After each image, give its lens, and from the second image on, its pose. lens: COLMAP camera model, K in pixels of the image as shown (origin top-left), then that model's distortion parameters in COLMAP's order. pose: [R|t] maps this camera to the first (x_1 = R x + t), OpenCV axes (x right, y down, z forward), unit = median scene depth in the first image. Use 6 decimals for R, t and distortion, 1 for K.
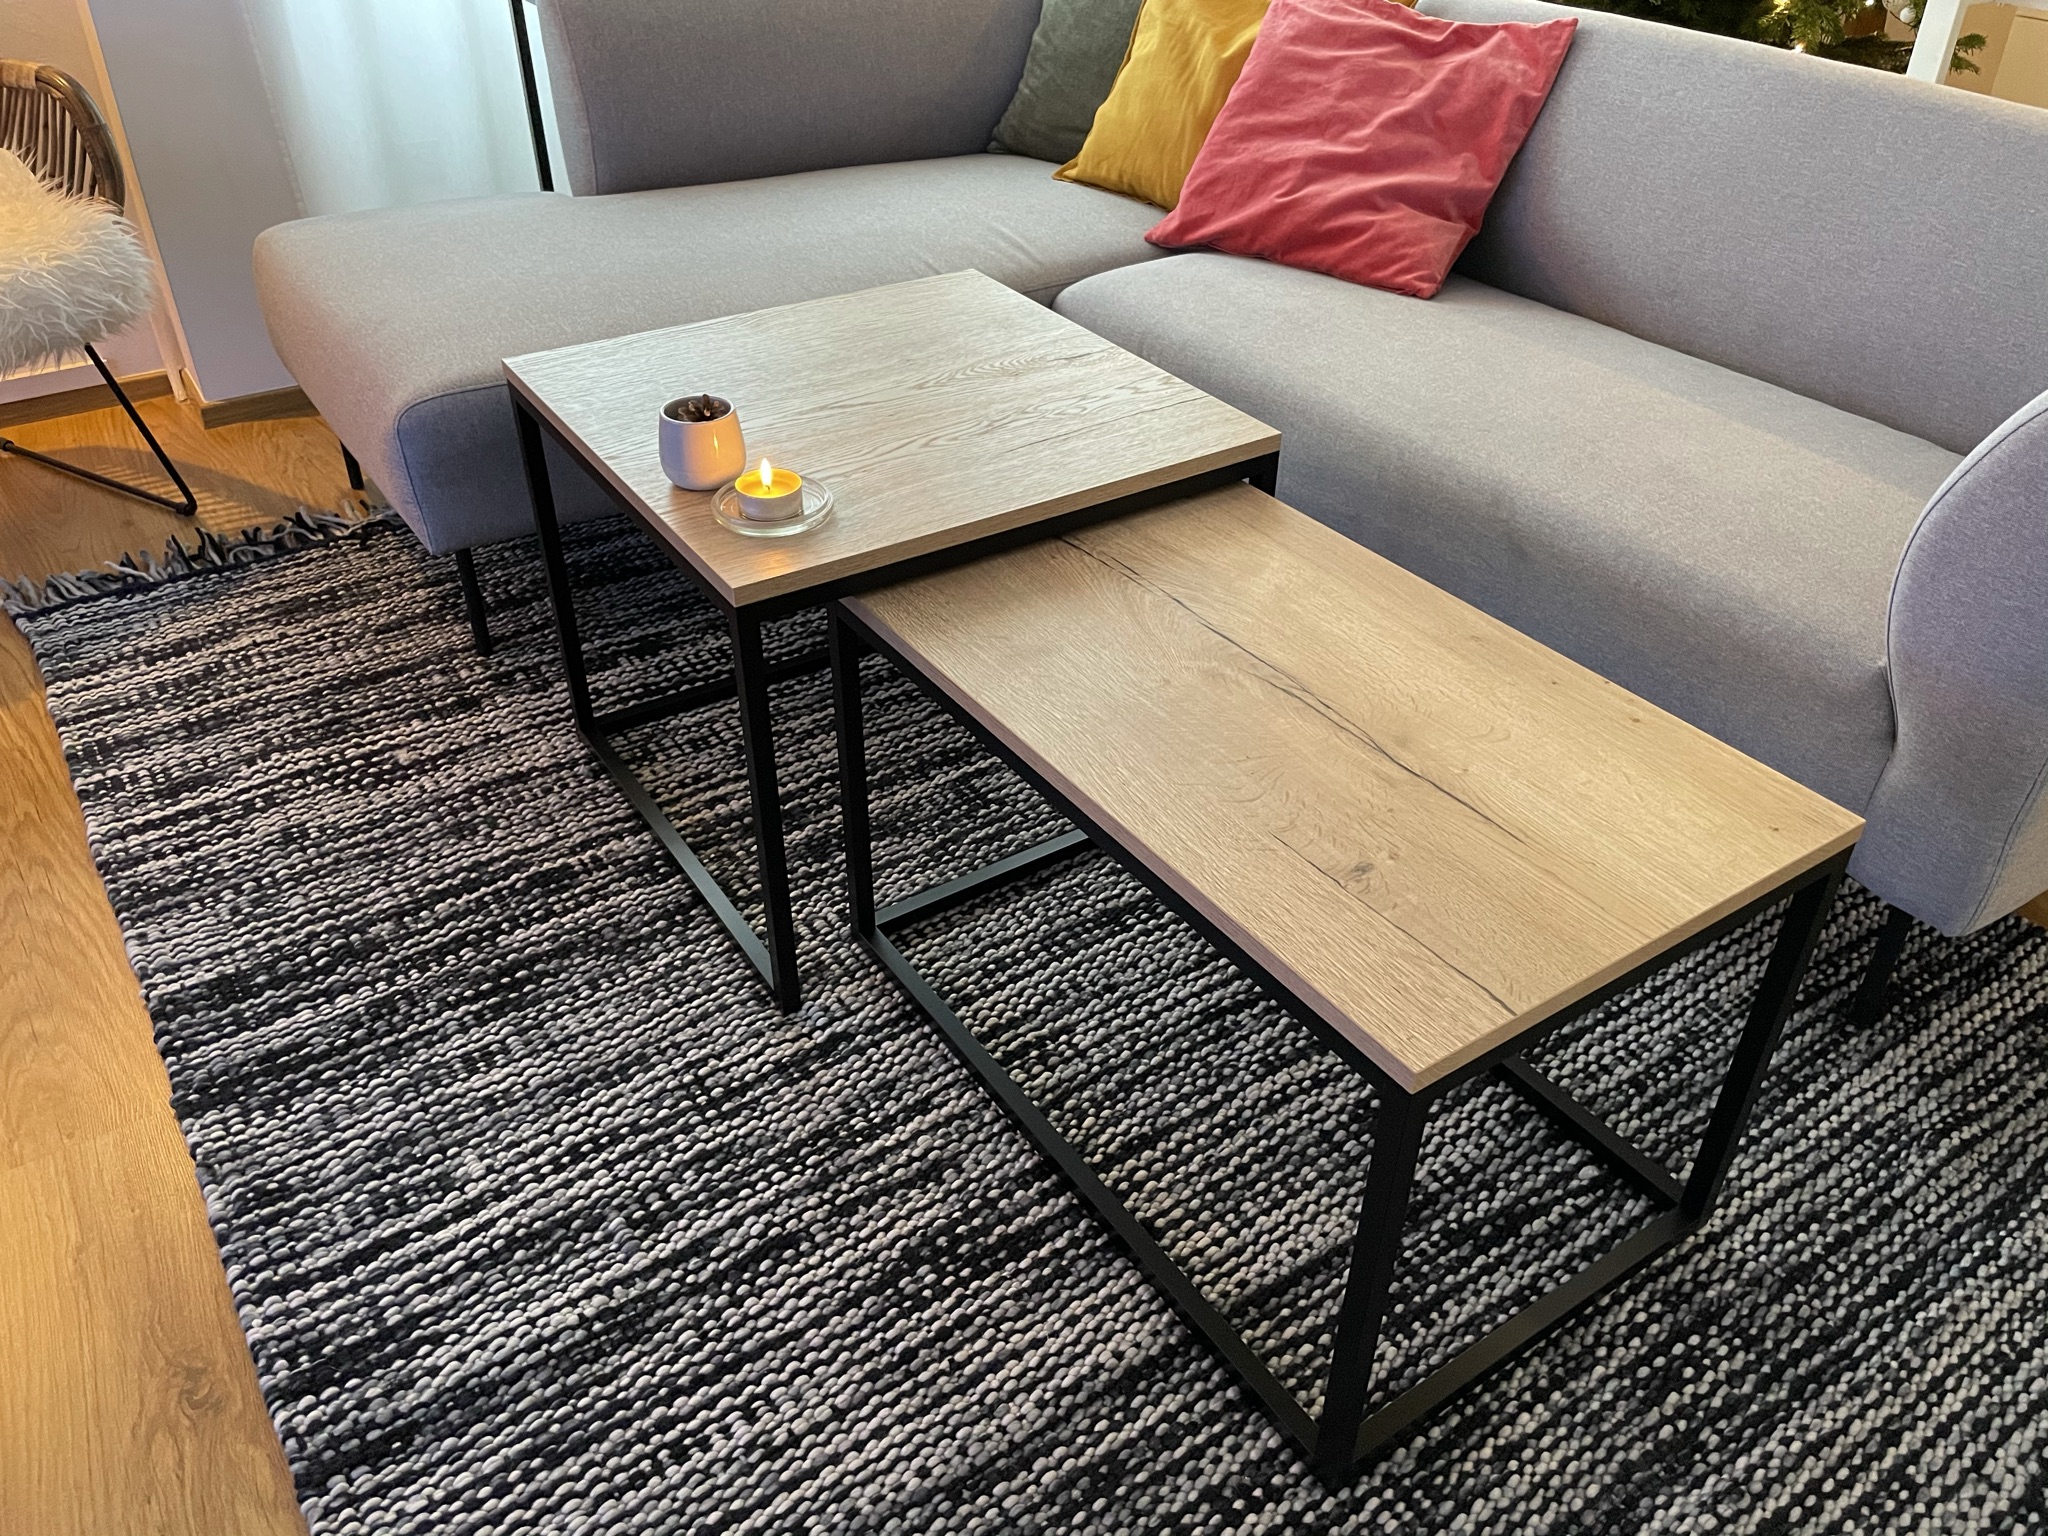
lens RADIAL K [[1575.0, 0, 1025.6], [0, 1575.0, 756.6], [0, 0, 1]] dist [0.087235, -0.122569]
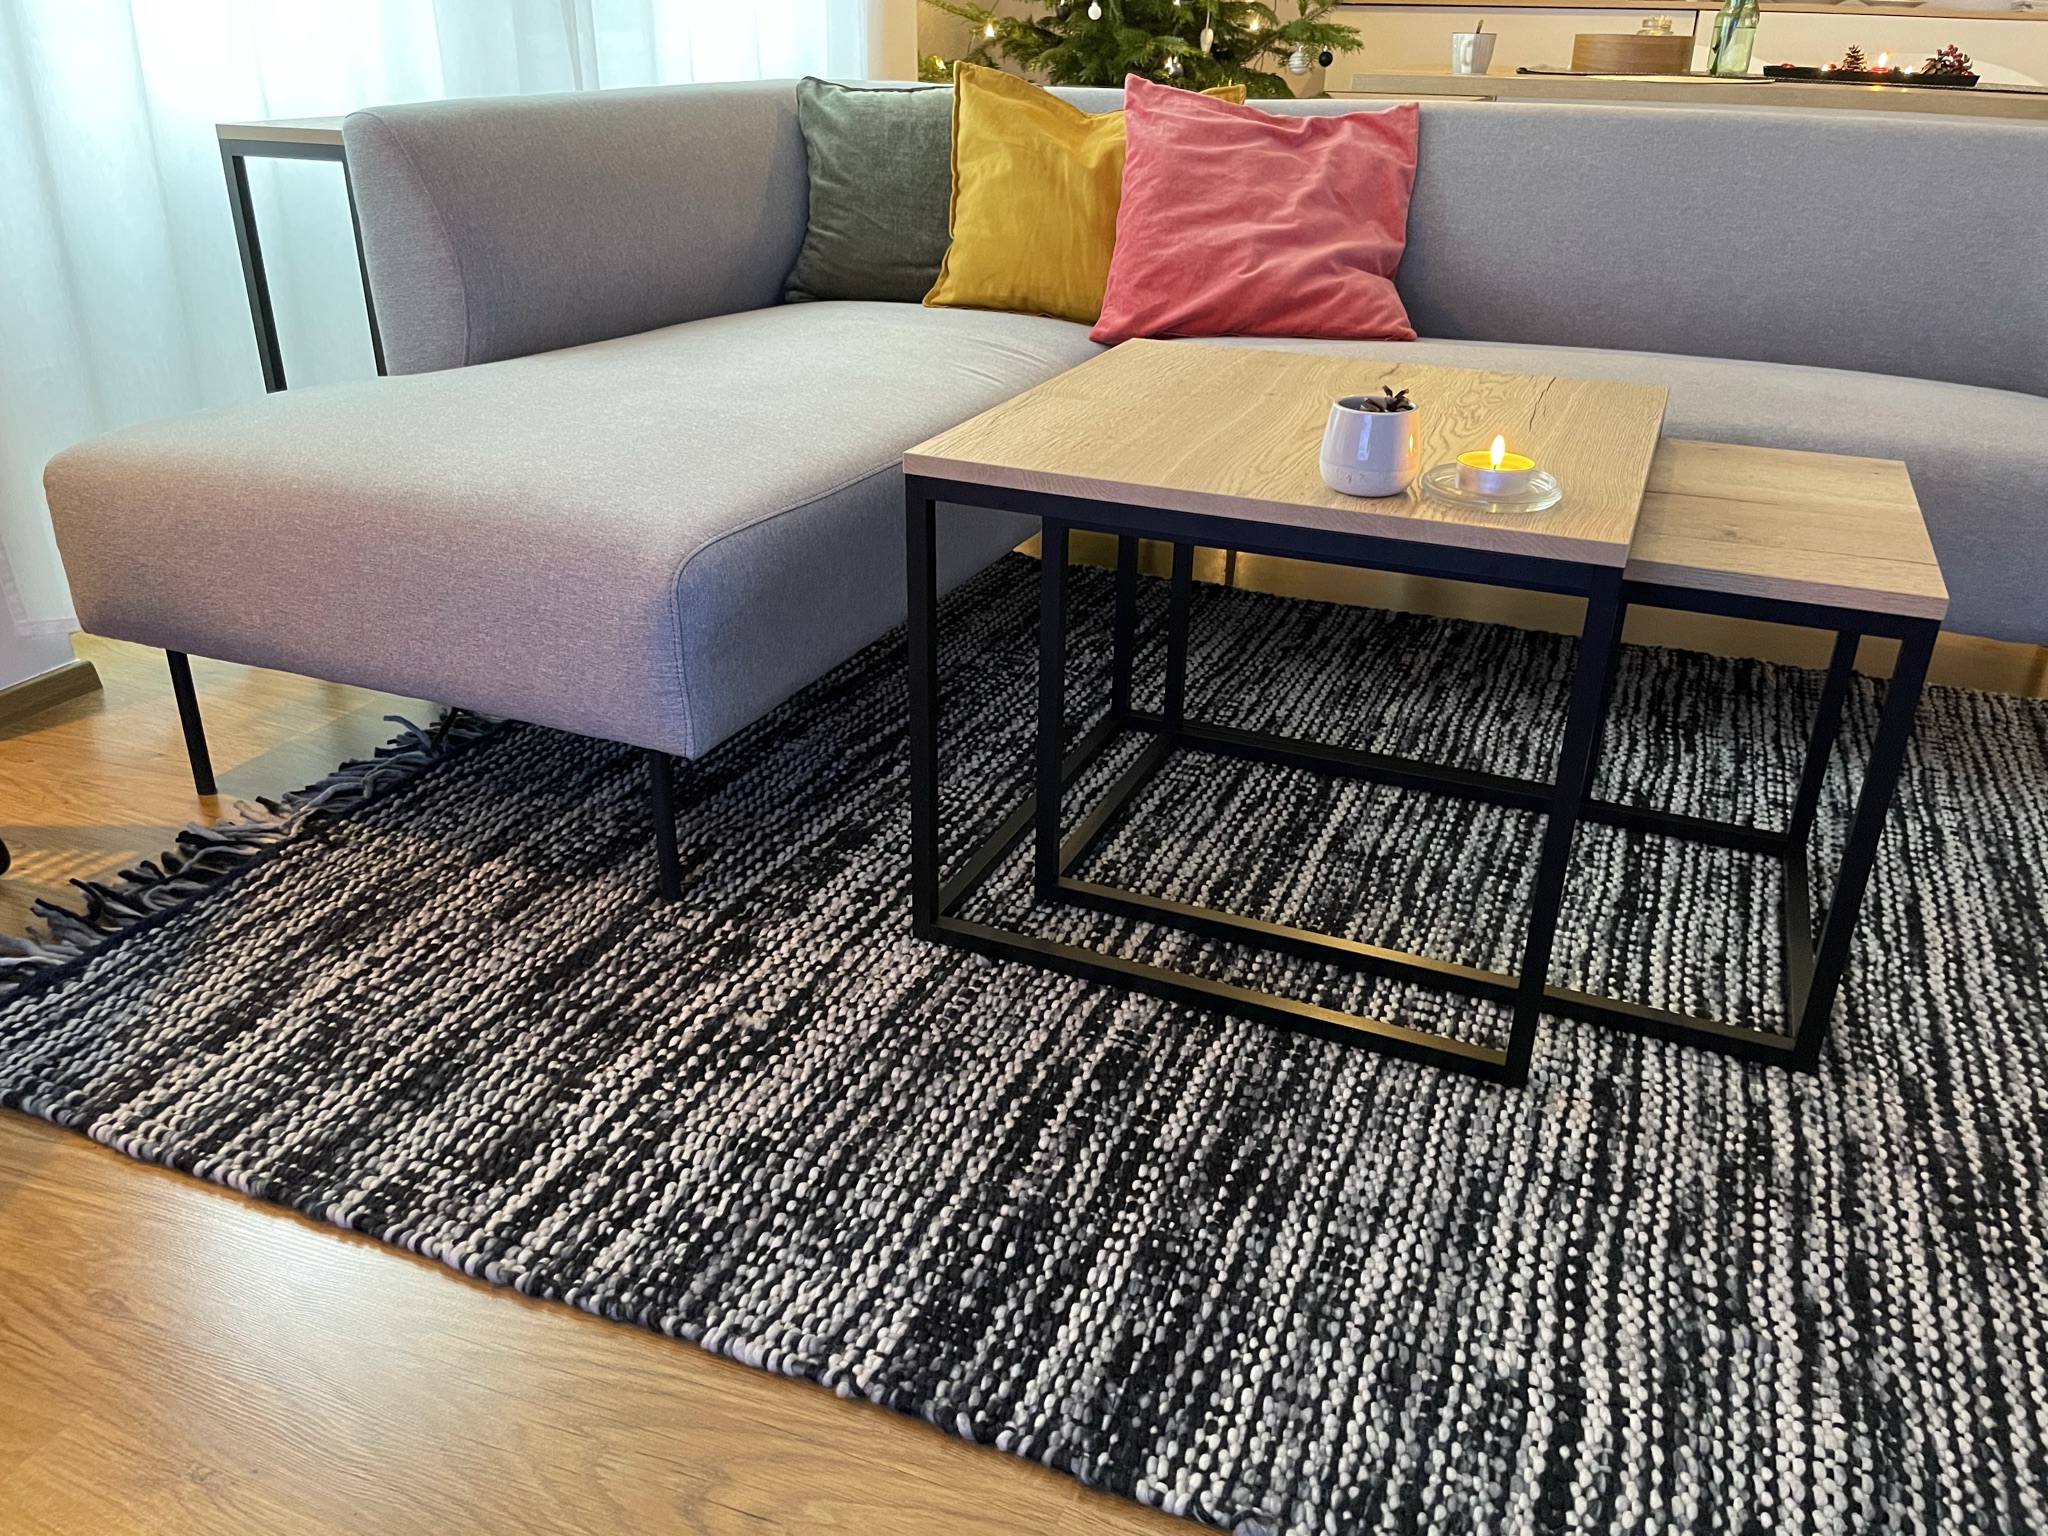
lens RADIAL K [[1575.0, 0, 1025.6], [0, 1575.0, 756.6], [0, 0, 1]] dist [0.087235, -0.122569]
pose [[0.829166, -0.229969, 0.509507, -0.605289], [0.309518, 0.947861, -0.075884, -0.020800], [-0.465491, 0.220622, 0.857114, 0.271570]]
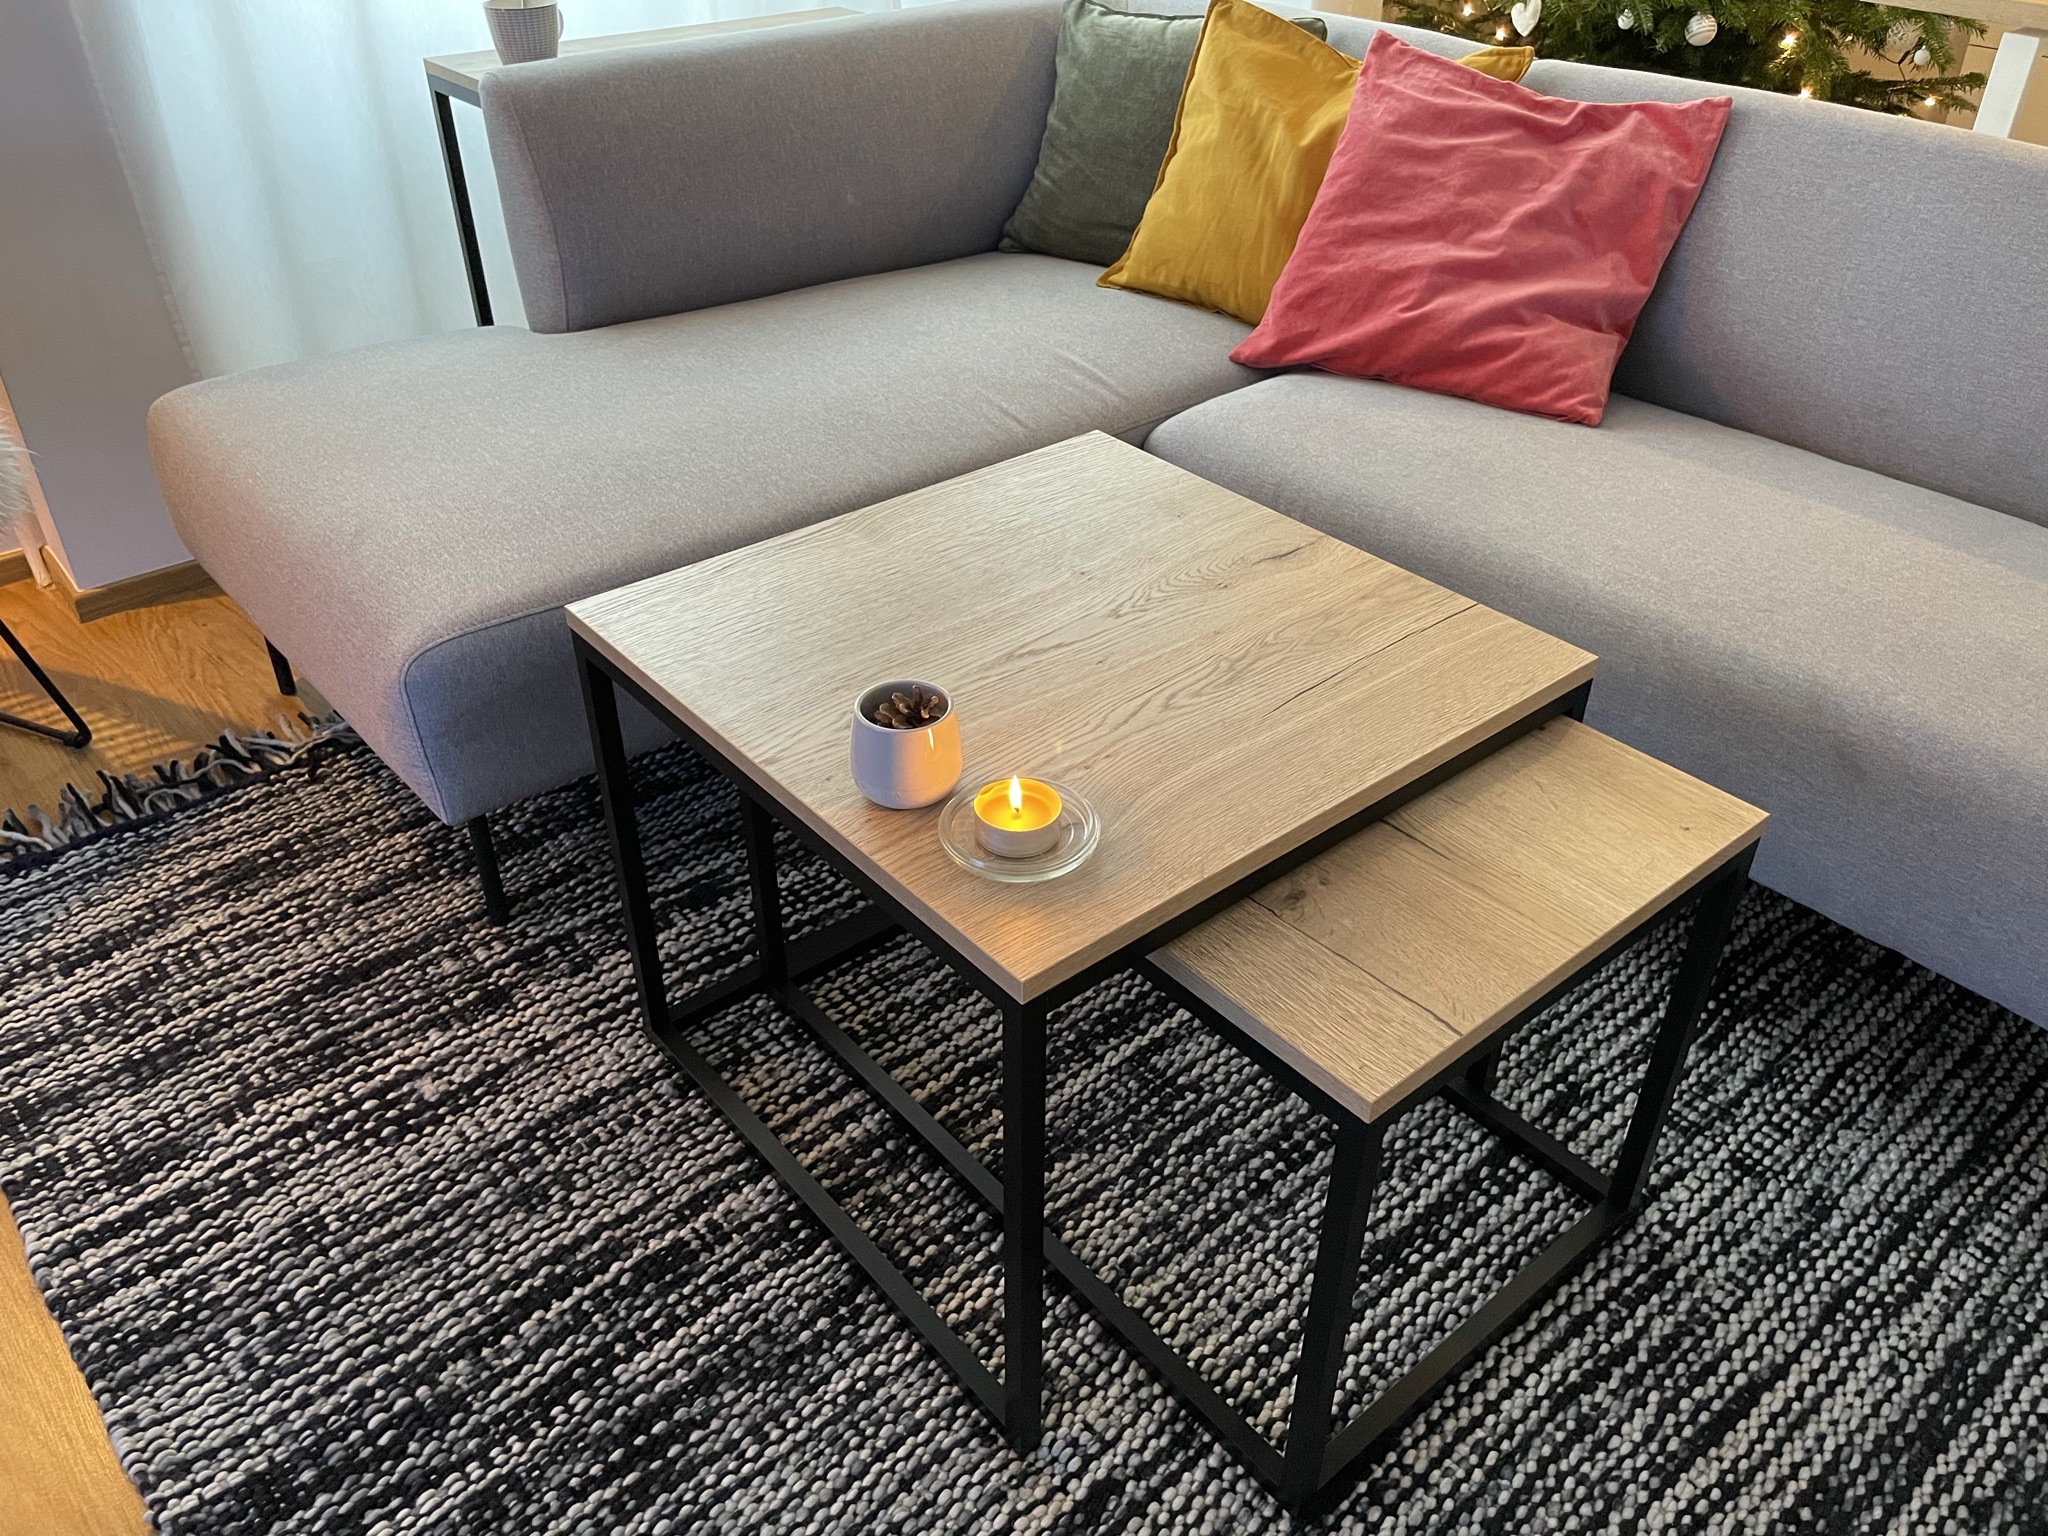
lens RADIAL K [[1575.0, 0, 1025.6], [0, 1575.0, 756.6], [0, 0, 1]] dist [0.087235, -0.122569]
pose [[0.992556, -0.070609, 0.099236, -0.158789], [0.071461, 0.997431, -0.005059, -0.132282], [-0.098624, 0.012113, 0.995051, 0.181400]]
